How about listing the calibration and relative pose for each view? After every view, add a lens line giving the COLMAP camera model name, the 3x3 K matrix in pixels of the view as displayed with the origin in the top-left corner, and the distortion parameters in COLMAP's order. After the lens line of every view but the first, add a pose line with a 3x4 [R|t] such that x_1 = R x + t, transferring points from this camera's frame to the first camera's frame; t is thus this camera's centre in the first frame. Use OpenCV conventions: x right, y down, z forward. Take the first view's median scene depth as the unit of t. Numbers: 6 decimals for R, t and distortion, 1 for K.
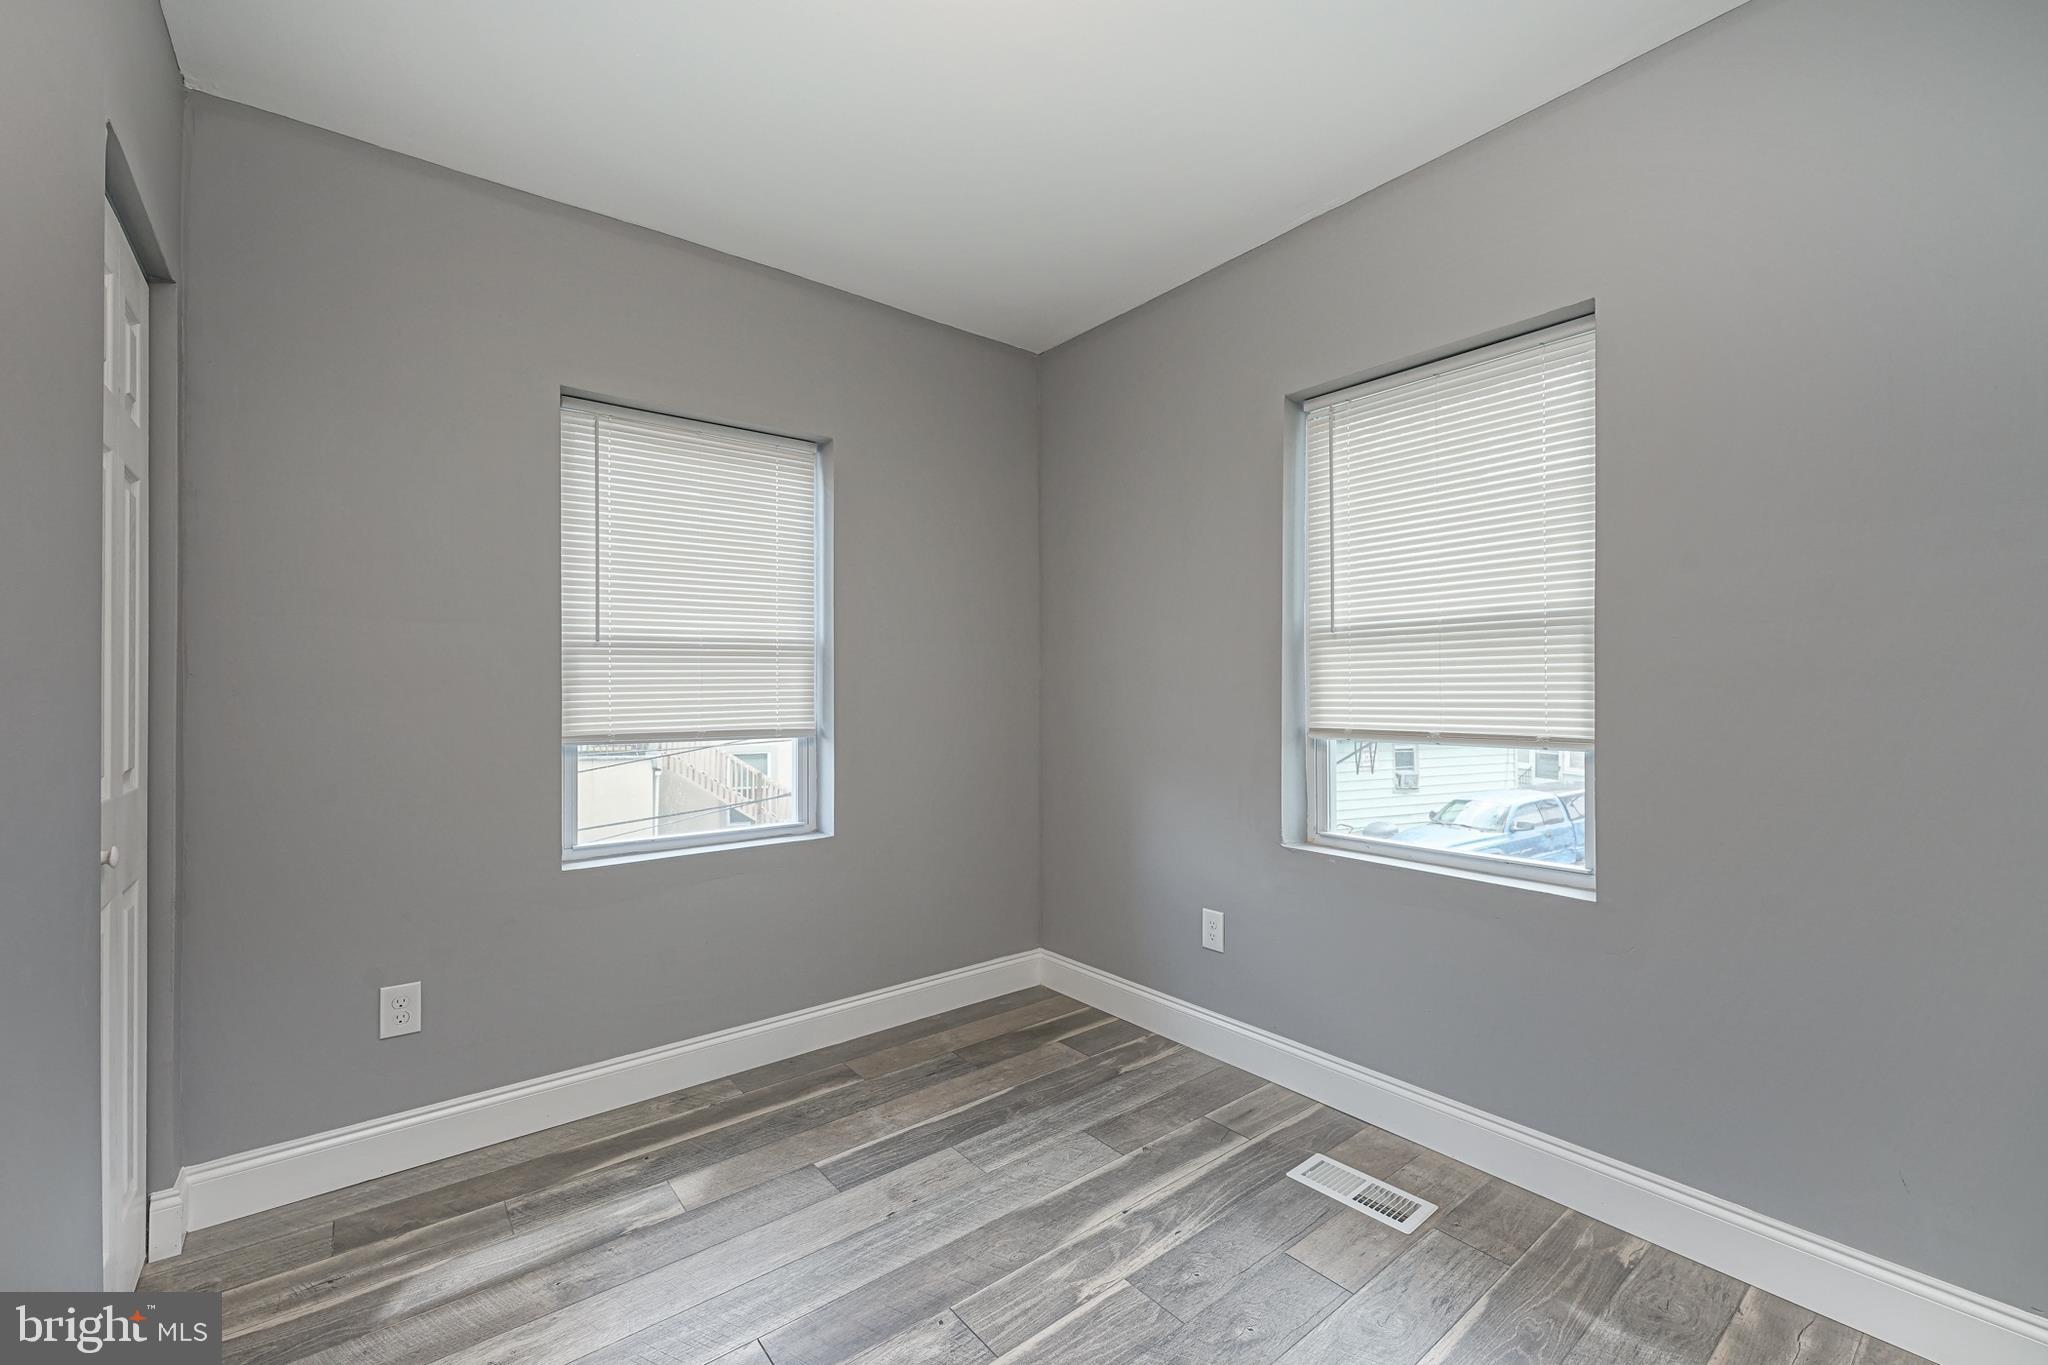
lens RADIAL K [[841.5, 0, 965.0], [0, 841.5, 673.1], [0, 0, 1]] dist [-0.001058, 0.000244]
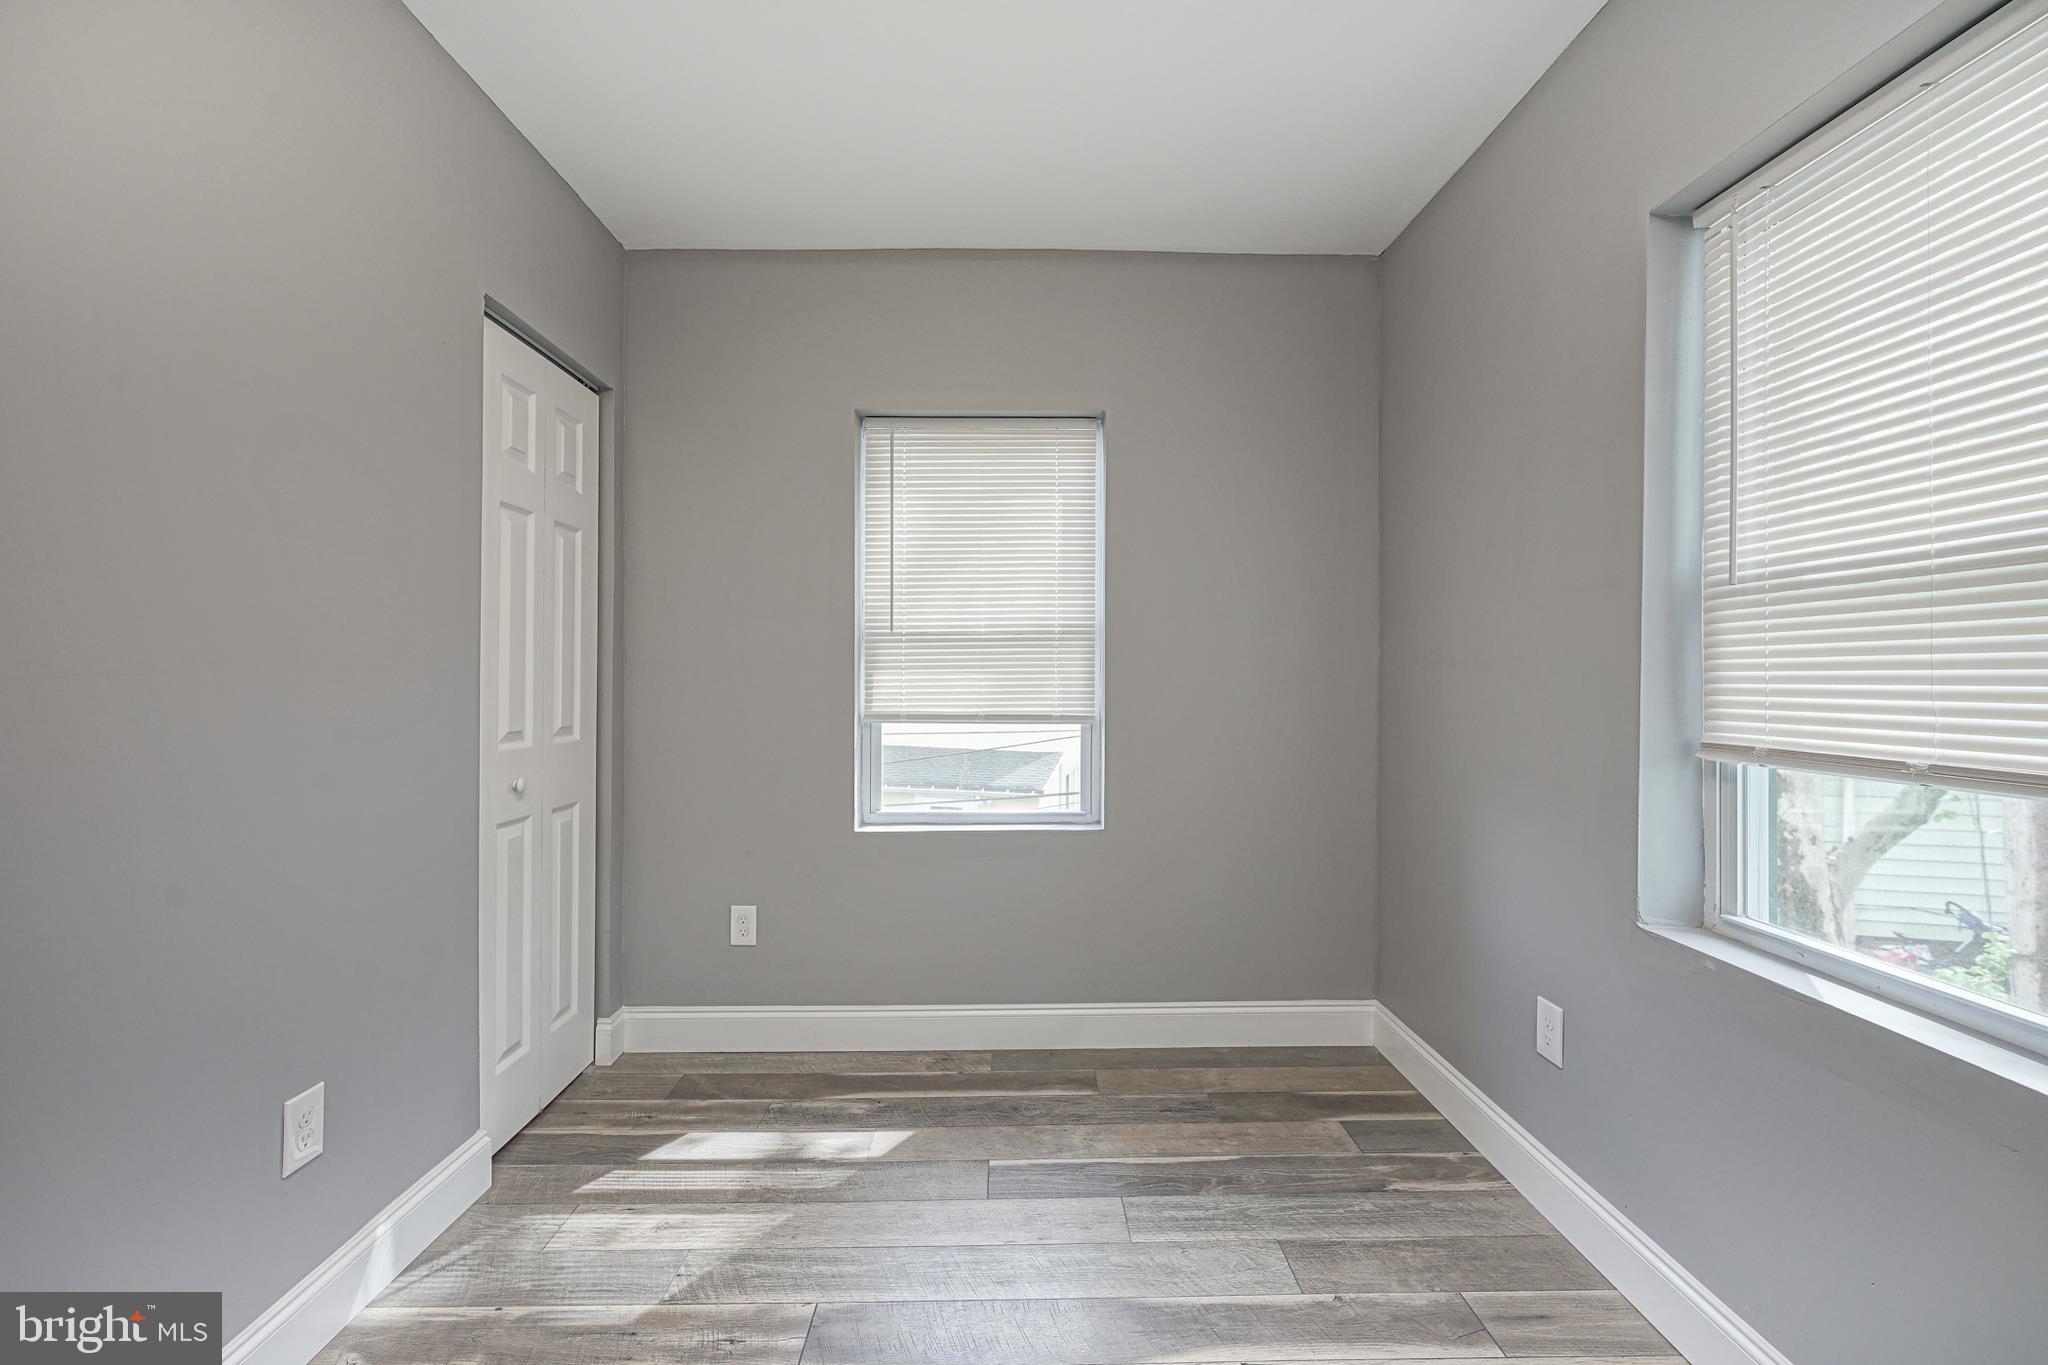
lens RADIAL K [[826.3, 0, 1008.1], [0, 826.3, 663.0], [0, 0, 1]] dist [-0.002284, 0.000450]
pose [[0.805281, -0.002809, -0.592887, 0.362350], [0.006643, 0.999969, 0.004284, 0.001231], [0.592857, -0.007389, 0.805274, 0.217596]]
